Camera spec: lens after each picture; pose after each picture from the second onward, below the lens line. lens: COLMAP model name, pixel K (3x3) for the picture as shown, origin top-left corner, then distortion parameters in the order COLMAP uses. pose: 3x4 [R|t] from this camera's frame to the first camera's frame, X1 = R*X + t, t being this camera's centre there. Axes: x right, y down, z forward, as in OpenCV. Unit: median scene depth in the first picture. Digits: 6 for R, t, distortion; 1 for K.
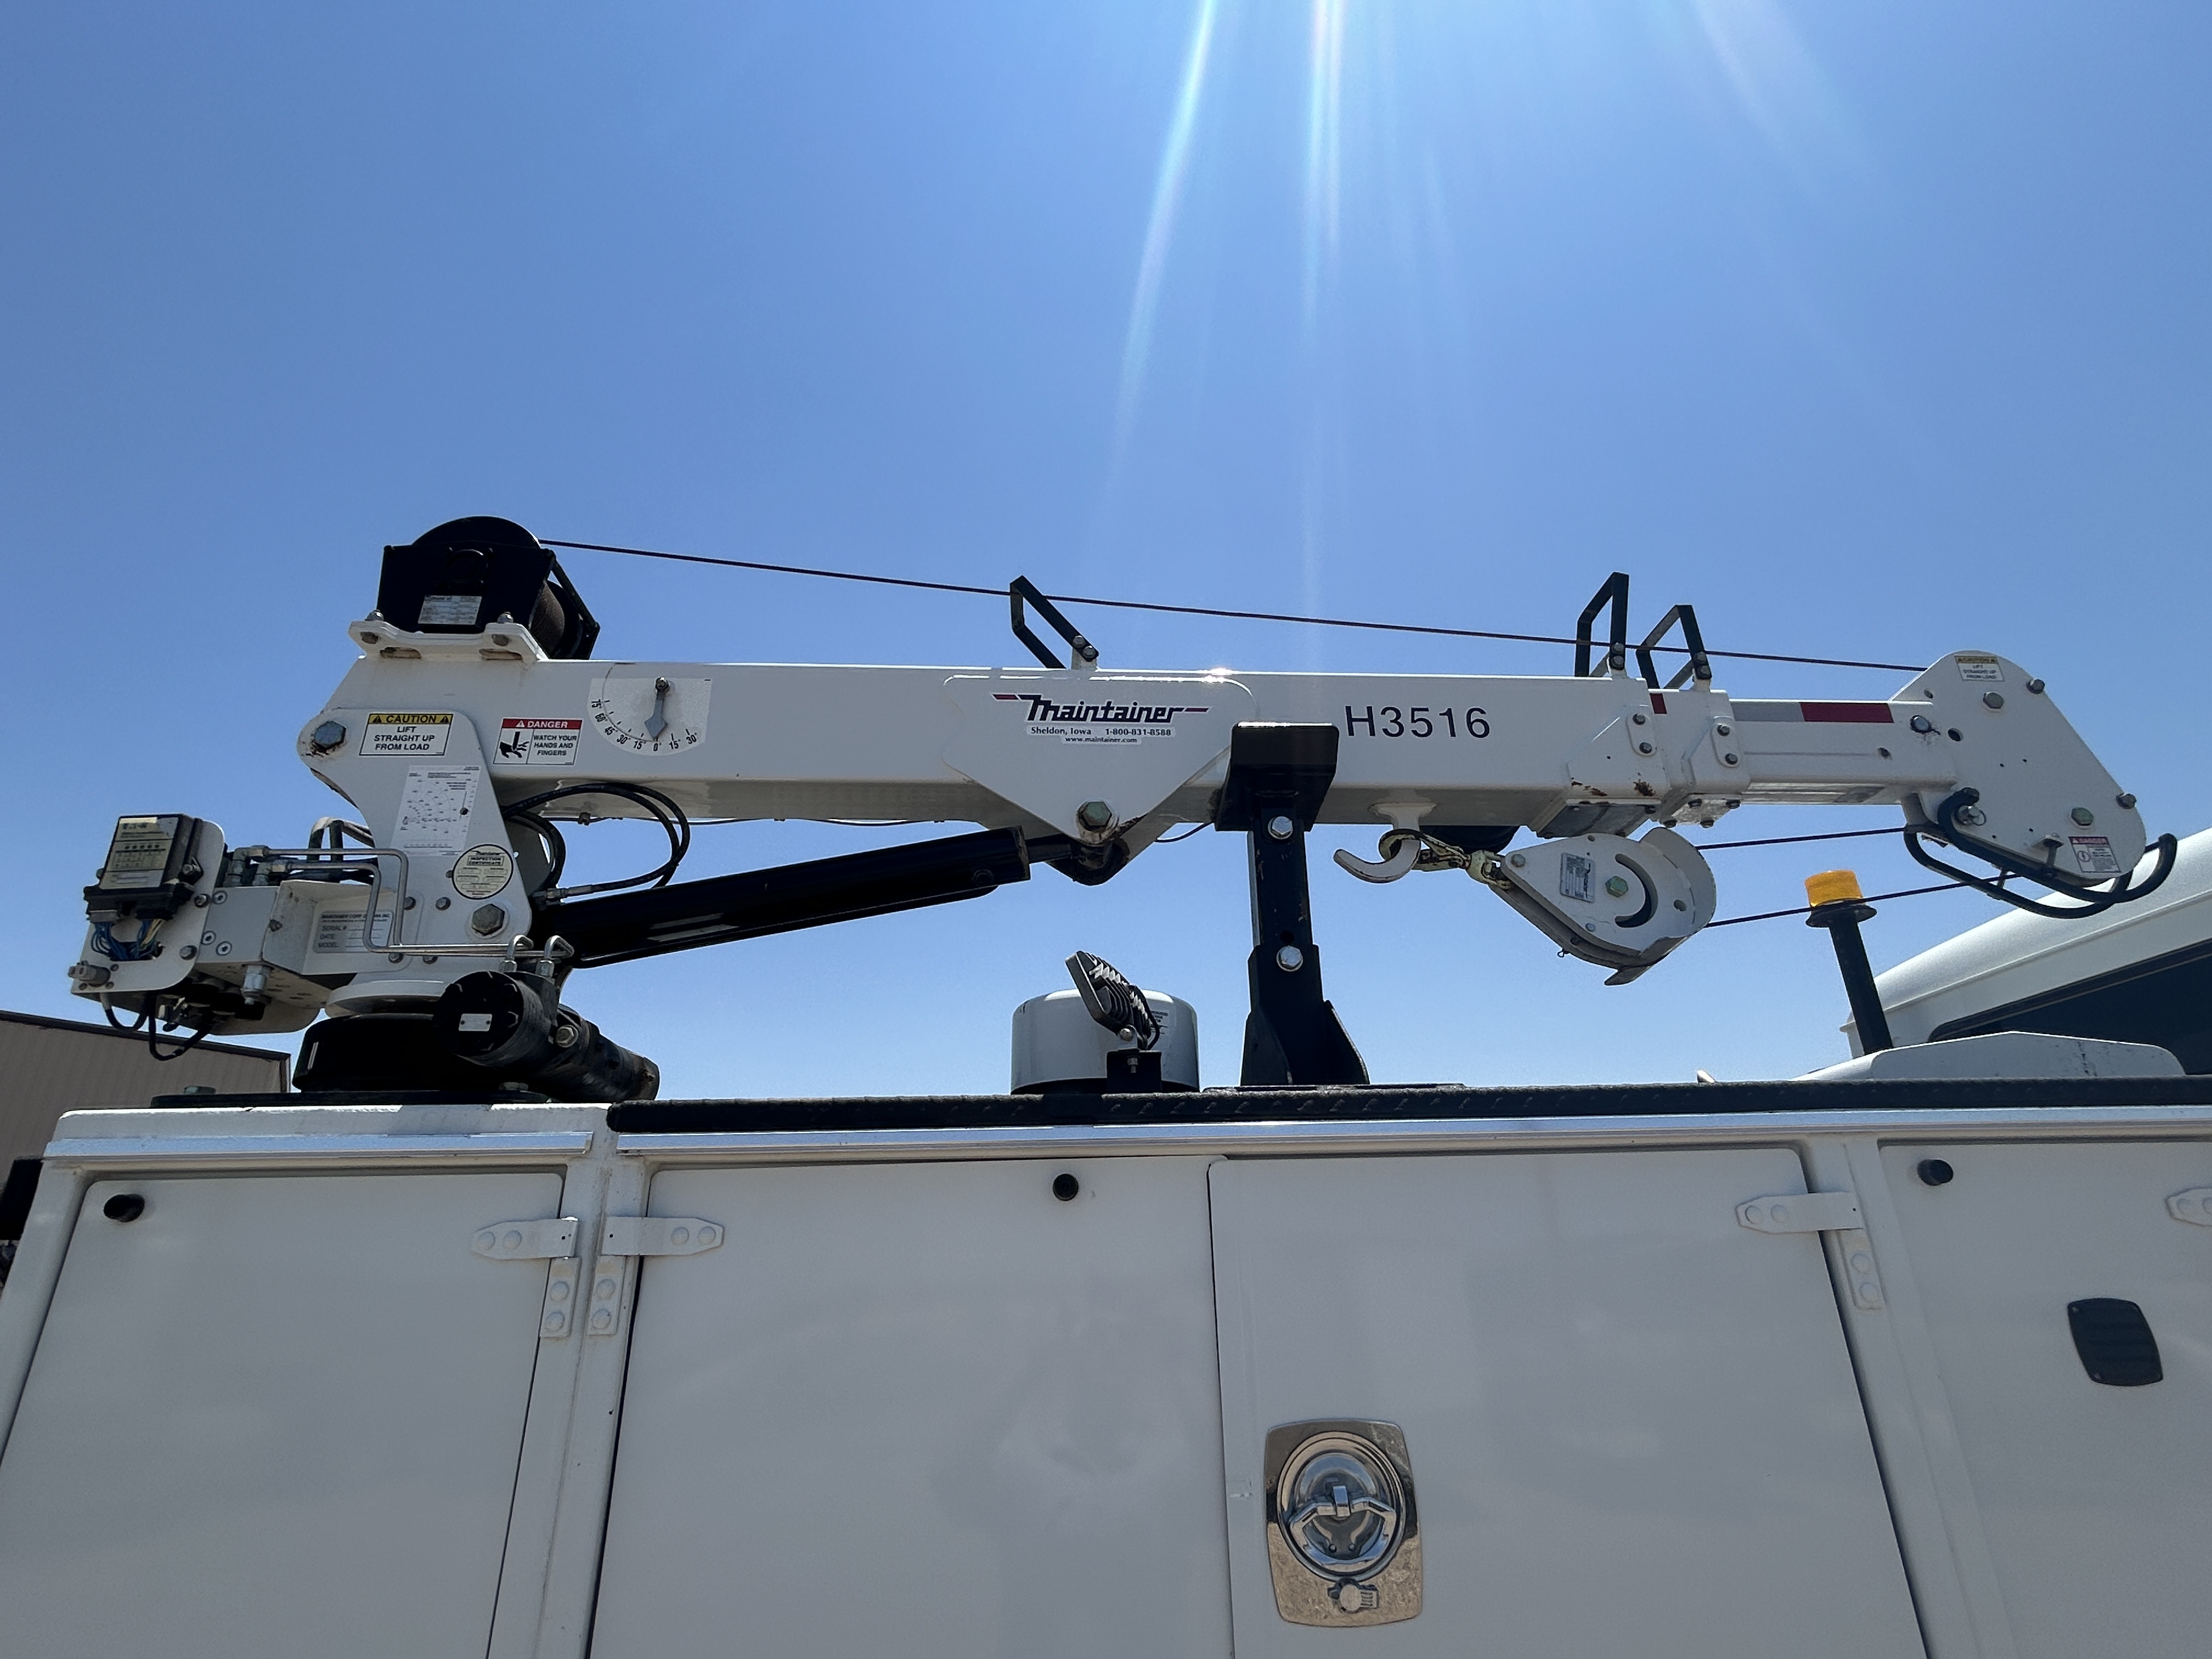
lens RADIAL K [[1104.4, 0, 1106.0], [0, 1104.4, 829.5], [0, 0, 1]] dist [-0.000908, -0.000096]
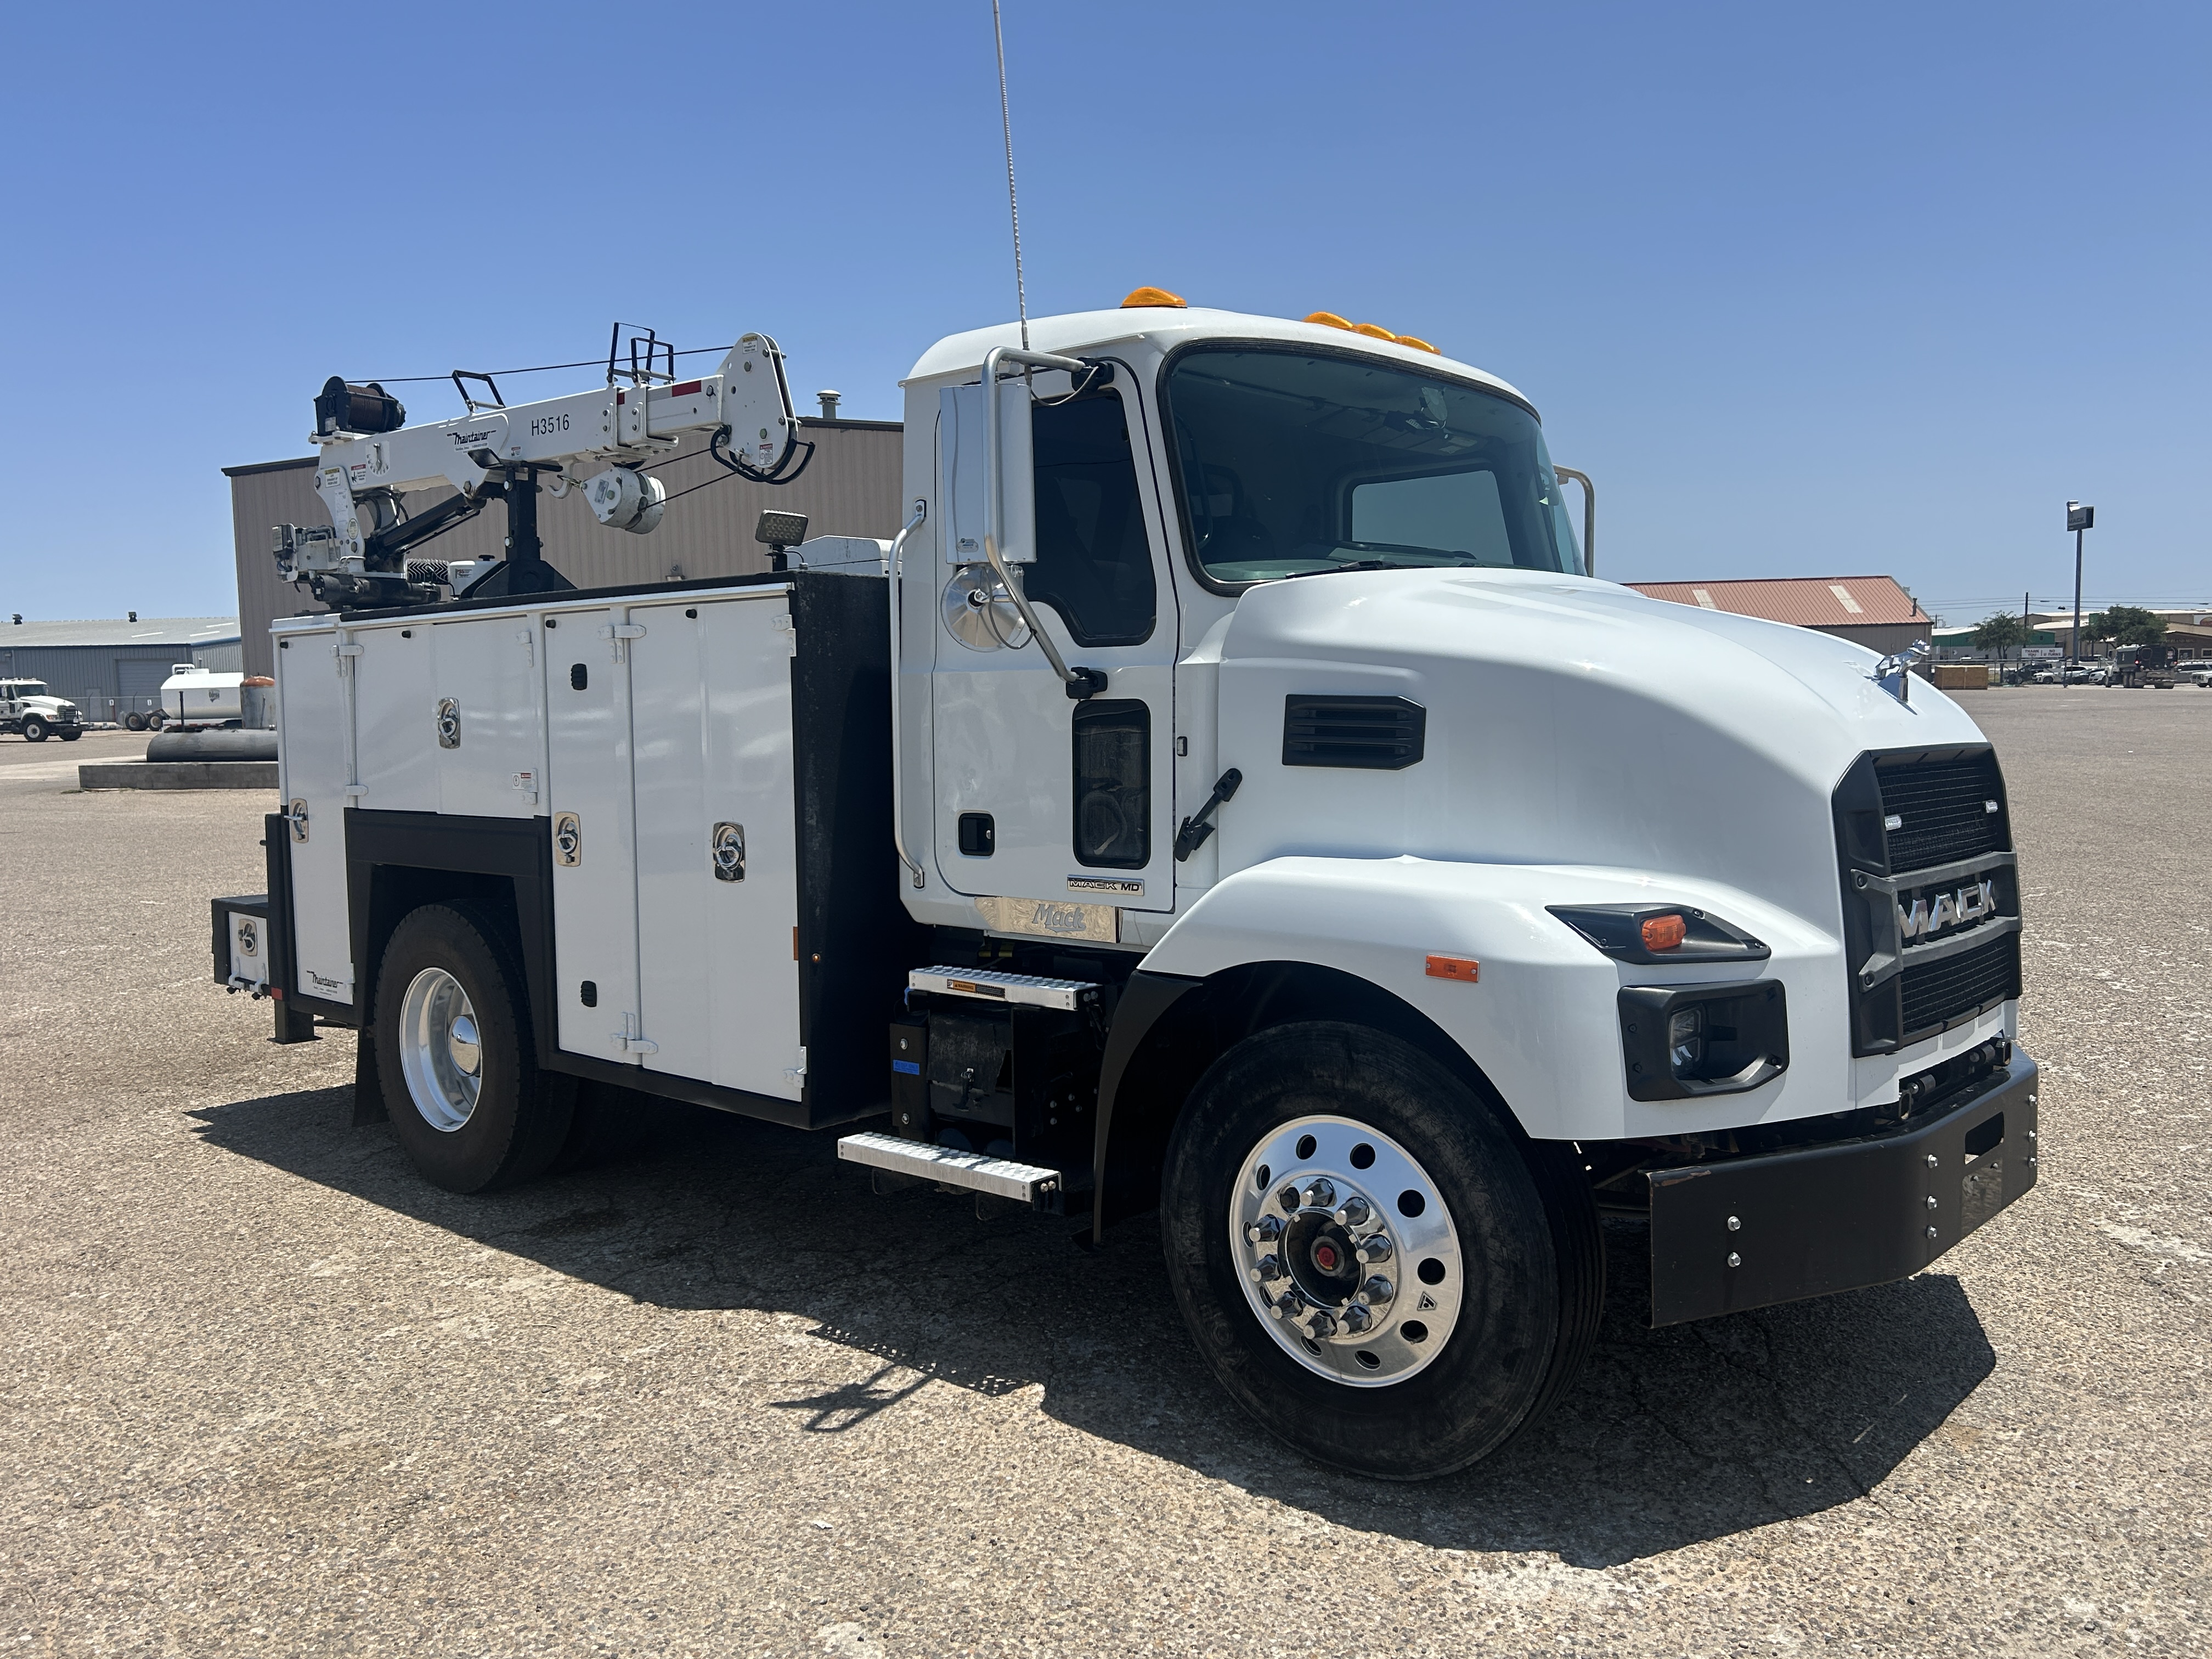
lens RADIAL K [[1719.4, 0, 1106.0], [0, 1719.4, 829.5], [0, 0, 1]] dist [-0.001991, -0.001962]
pose [[0.746307, 0.058546, -0.663022, 3.333021], [0.262063, 0.889820, 0.373556, -0.358117], [0.611840, -0.452541, 0.648736, -0.891814]]
